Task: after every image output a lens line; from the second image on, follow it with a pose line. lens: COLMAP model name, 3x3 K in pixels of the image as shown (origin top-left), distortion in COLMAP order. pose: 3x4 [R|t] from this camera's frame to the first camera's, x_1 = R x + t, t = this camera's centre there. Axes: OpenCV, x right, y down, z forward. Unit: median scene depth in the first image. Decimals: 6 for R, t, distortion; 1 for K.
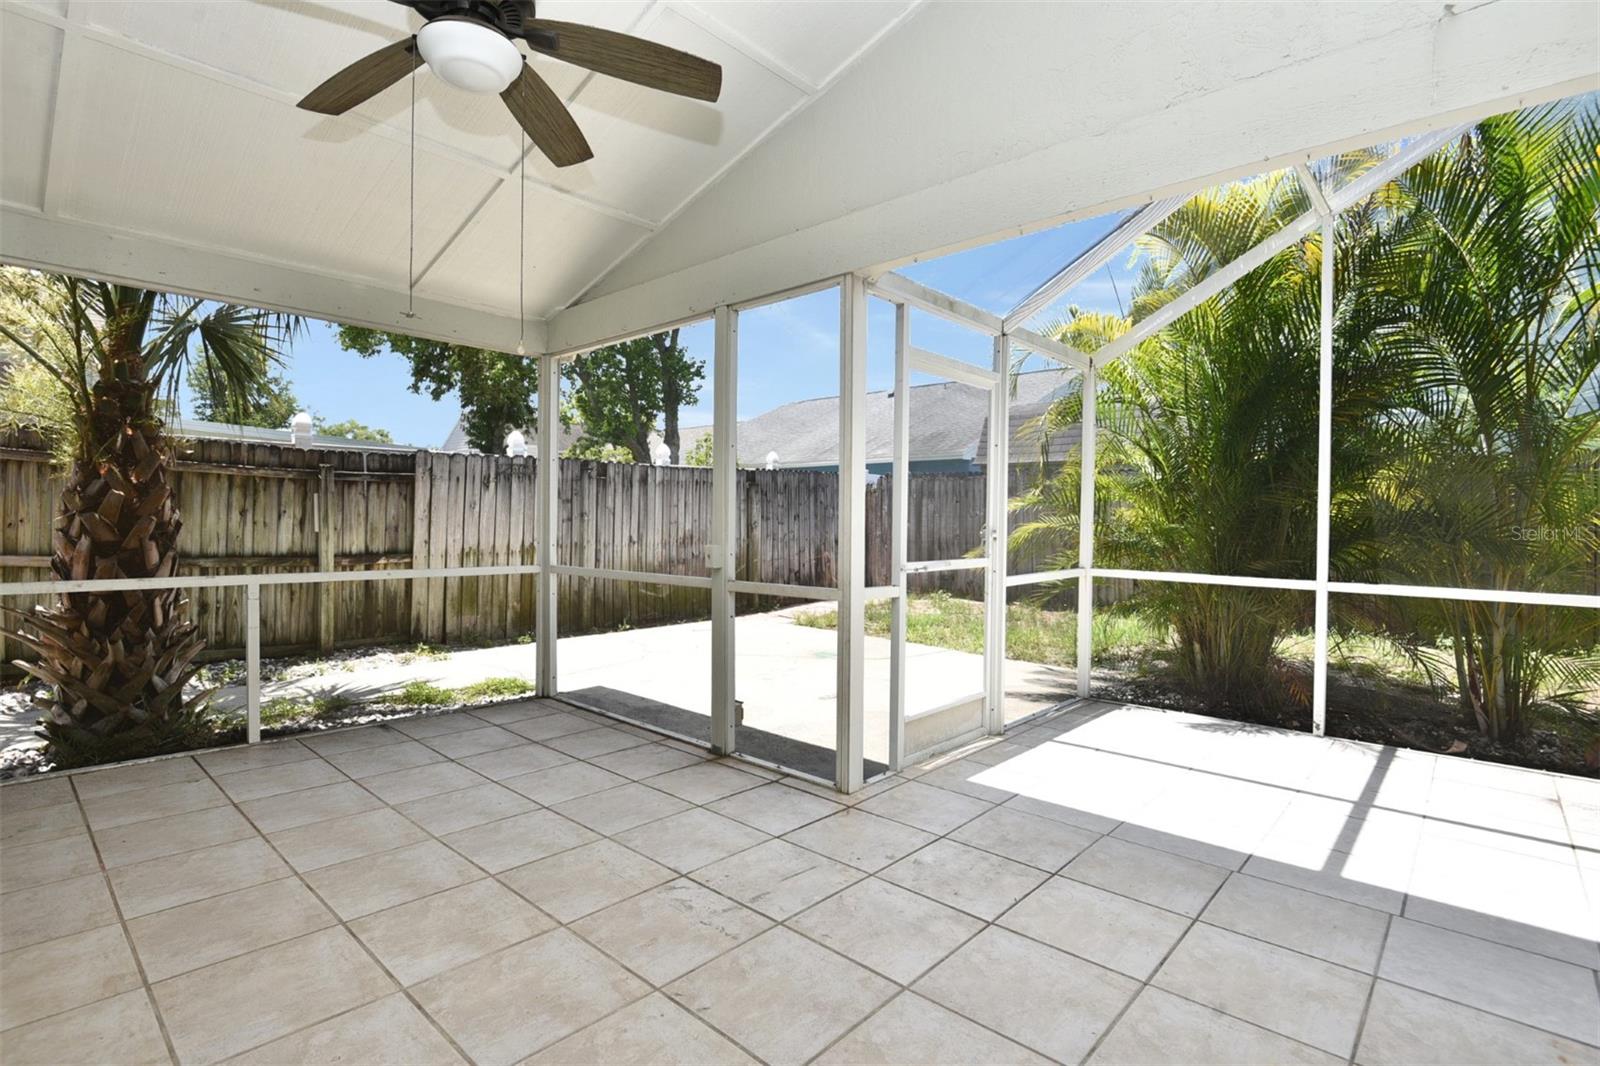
lens RADIAL K [[766.5, 0, 800.2], [0, 766.5, 529.4], [0, 0, 1]] dist [-0.003120, -0.011206]
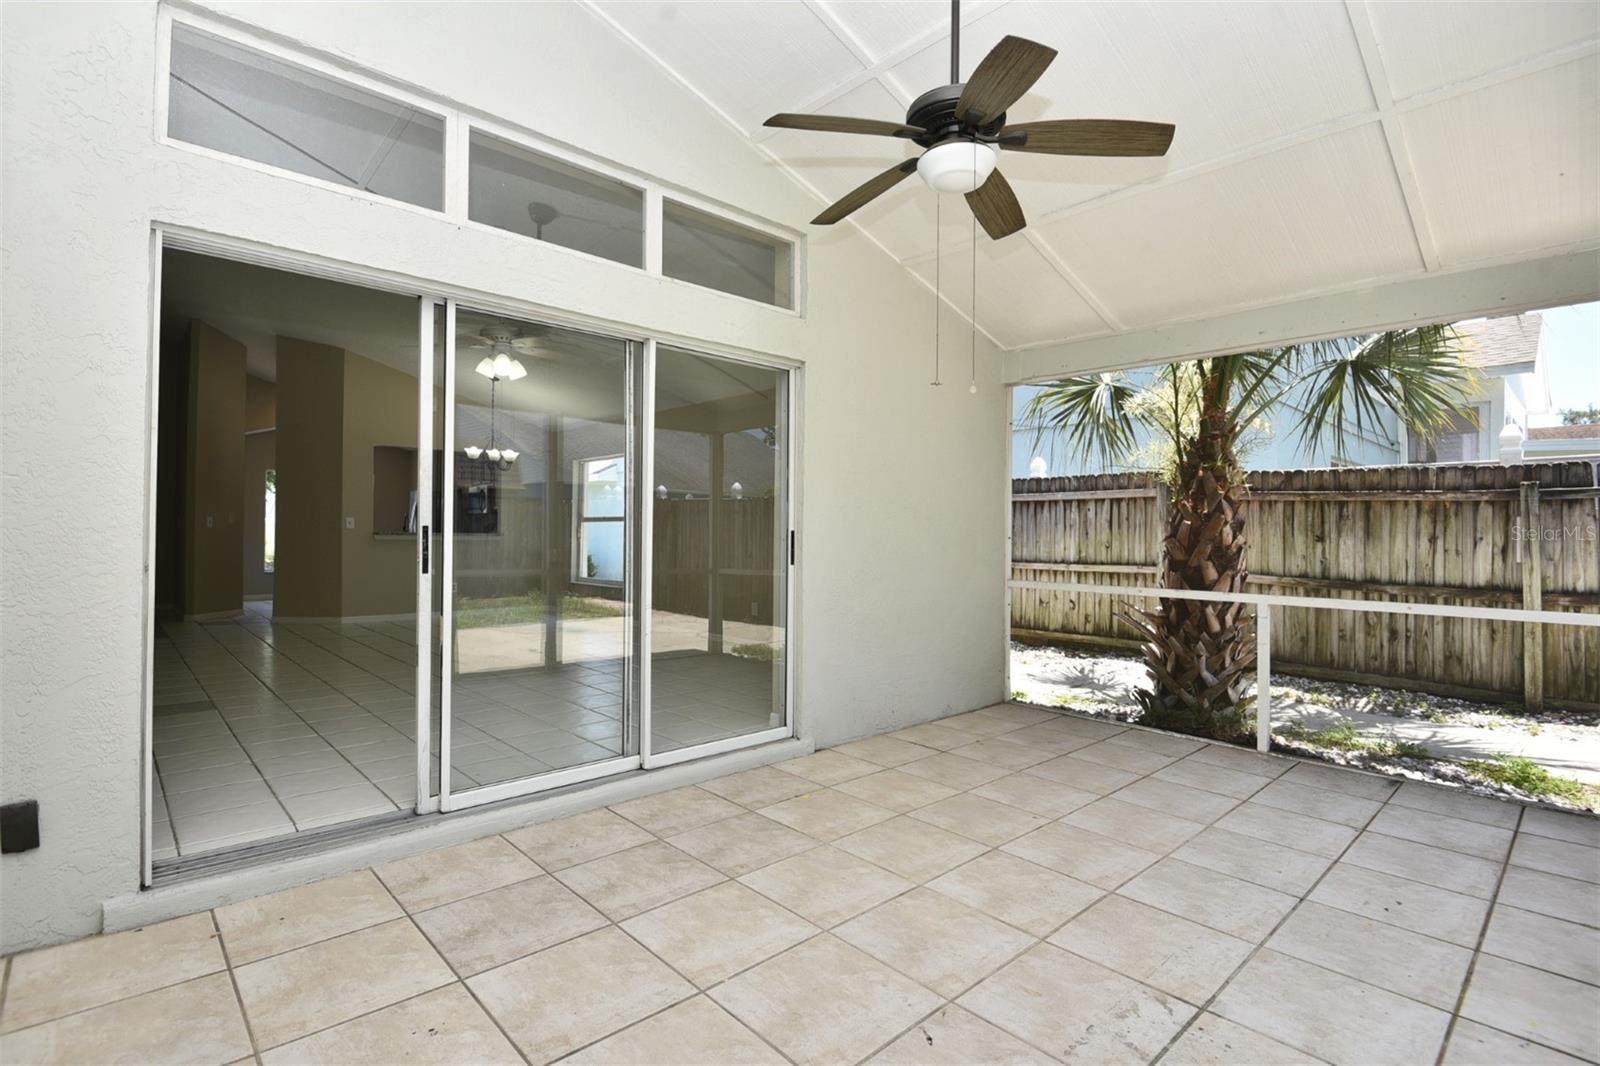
lens RADIAL K [[766.5, 0, 800.2], [0, 766.5, 529.4], [0, 0, 1]] dist [-0.003120, -0.011206]
pose [[-0.083590, -0.020627, -0.996287, 0.422626], [-0.024283, 0.999531, -0.018656, 0.003034], [0.996204, 0.022633, -0.084052, 0.438040]]
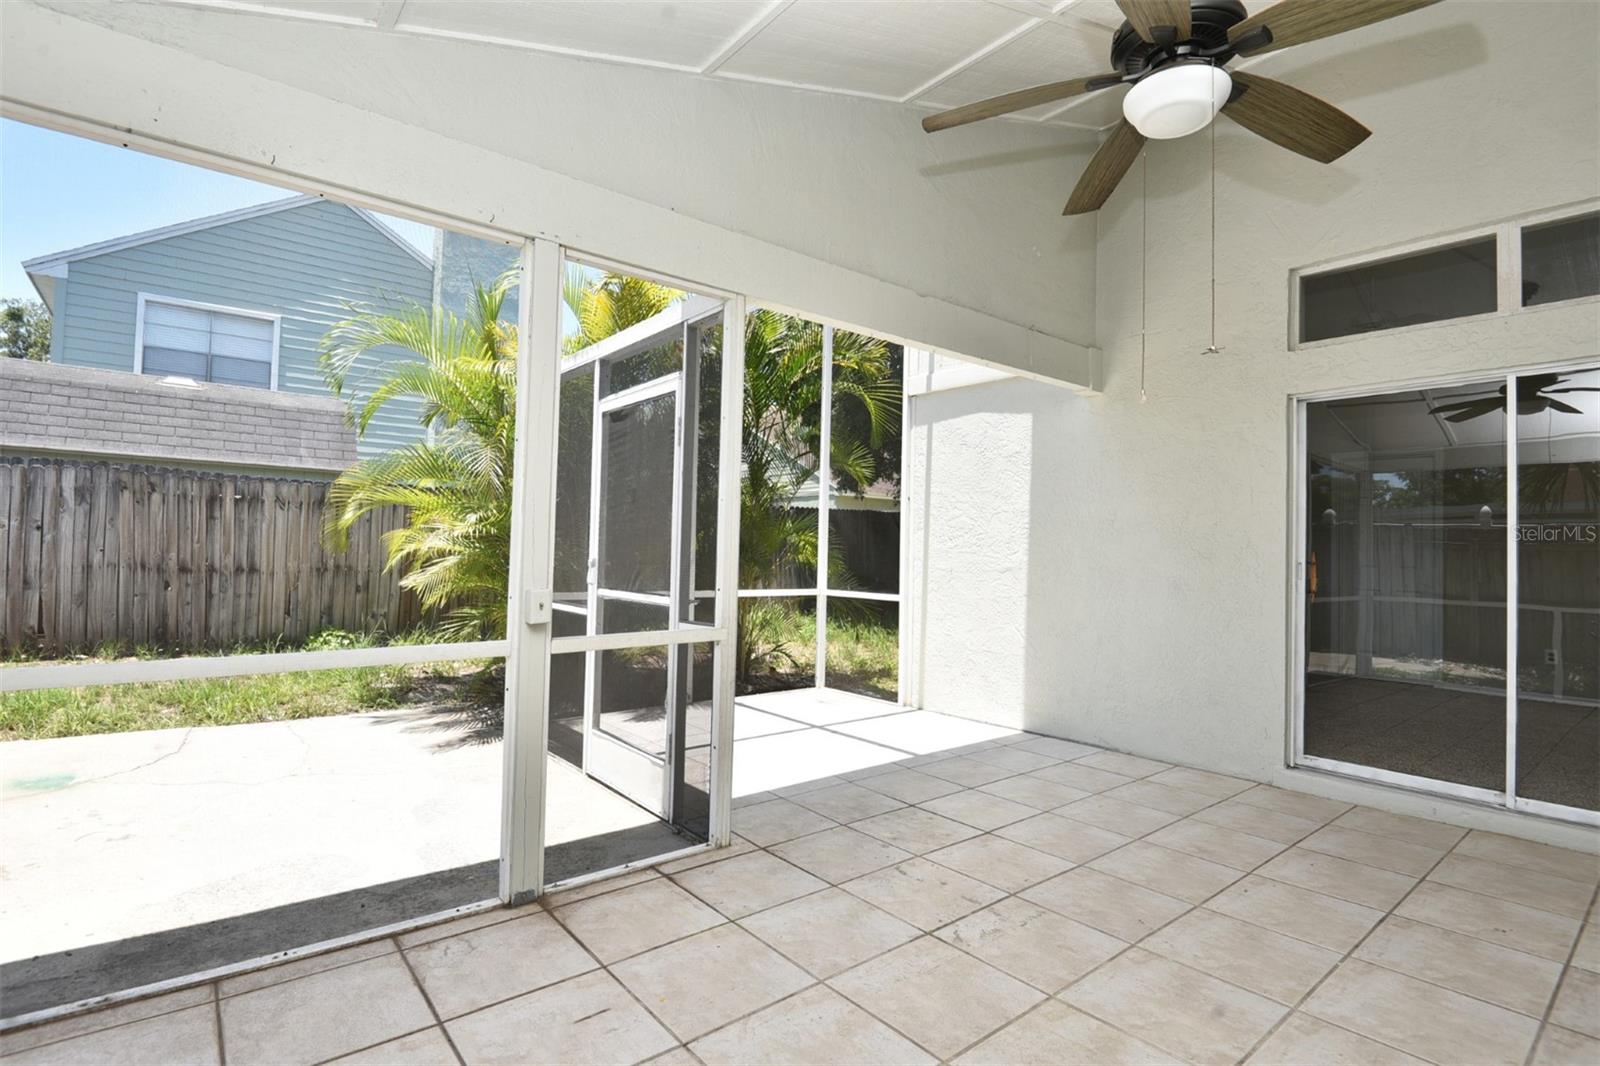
lens RADIAL K [[766.5, 0, 800.2], [0, 766.5, 529.4], [0, 0, 1]] dist [-0.003120, -0.011206]
pose [[0.148658, 0.019117, 0.988704, -0.749100], [-0.005181, 0.999814, -0.018553, -0.020740], [-0.988875, -0.002364, 0.148730, 0.677071]]
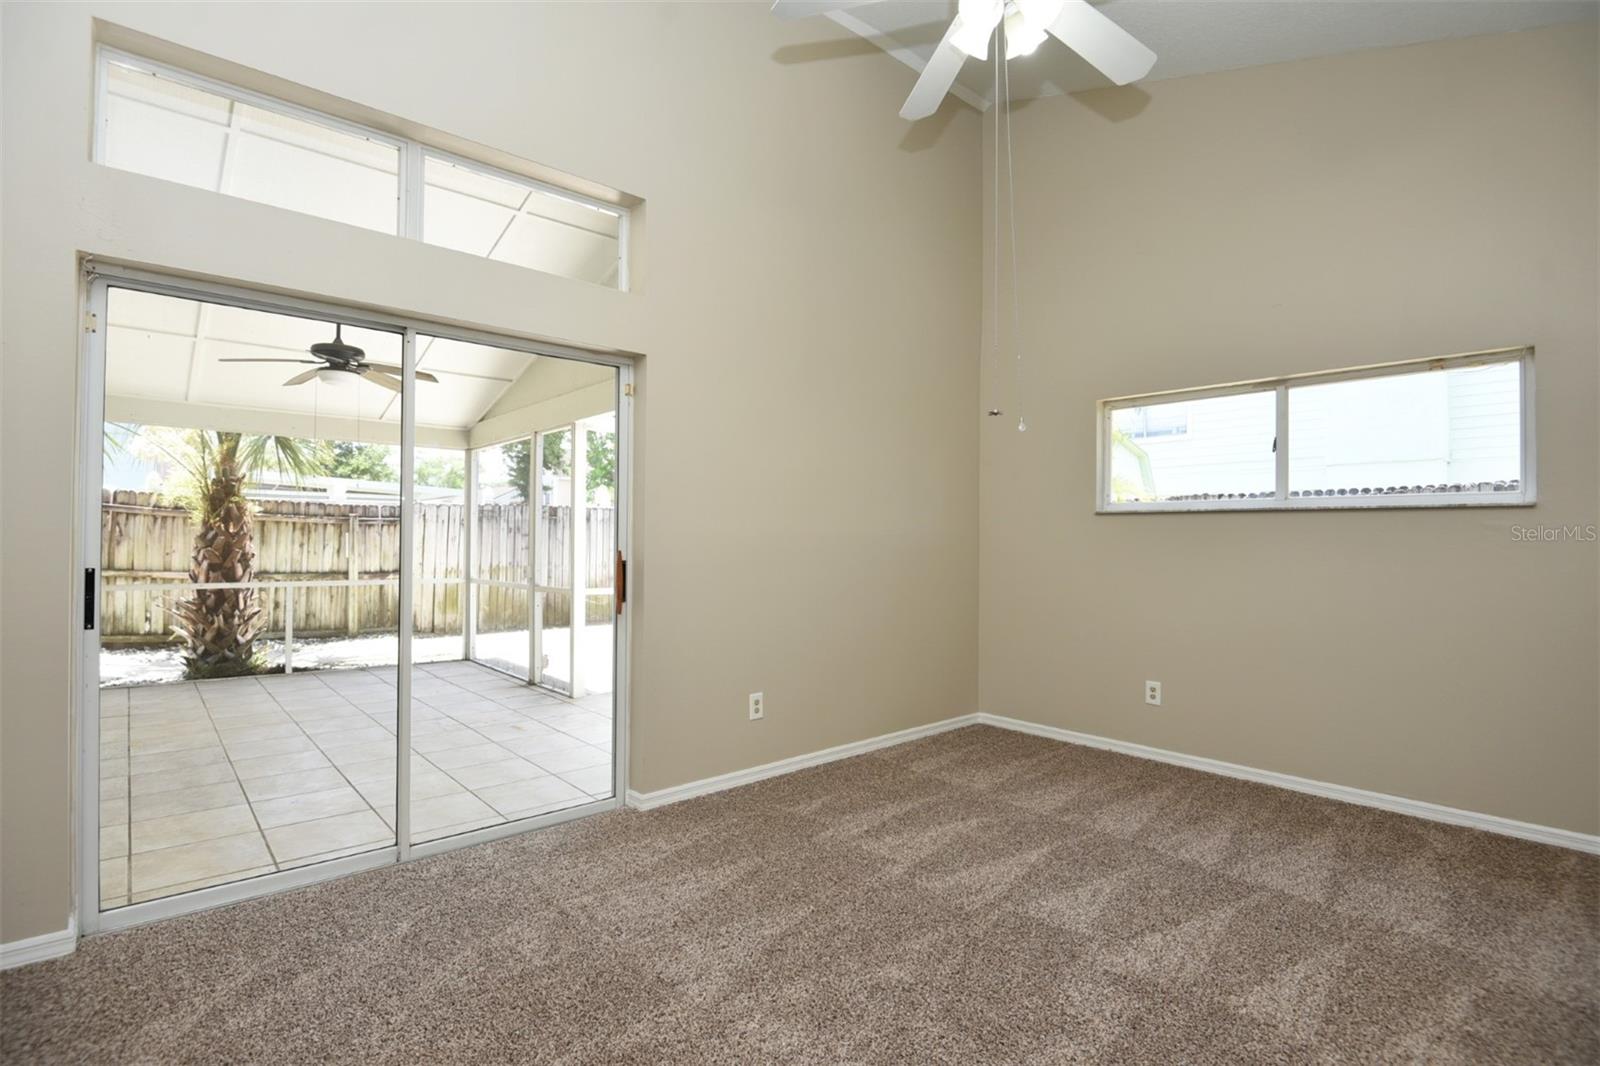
lens RADIAL K [[766.5, 0, 800.2], [0, 766.5, 529.4], [0, 0, 1]] dist [-0.003120, -0.011206]
pose [[0.994161, -0.005407, -0.107771, 0.713009], [0.002300, 0.999579, -0.028931, -0.010188], [0.107882, 0.028514, 0.993755, -0.708406]]
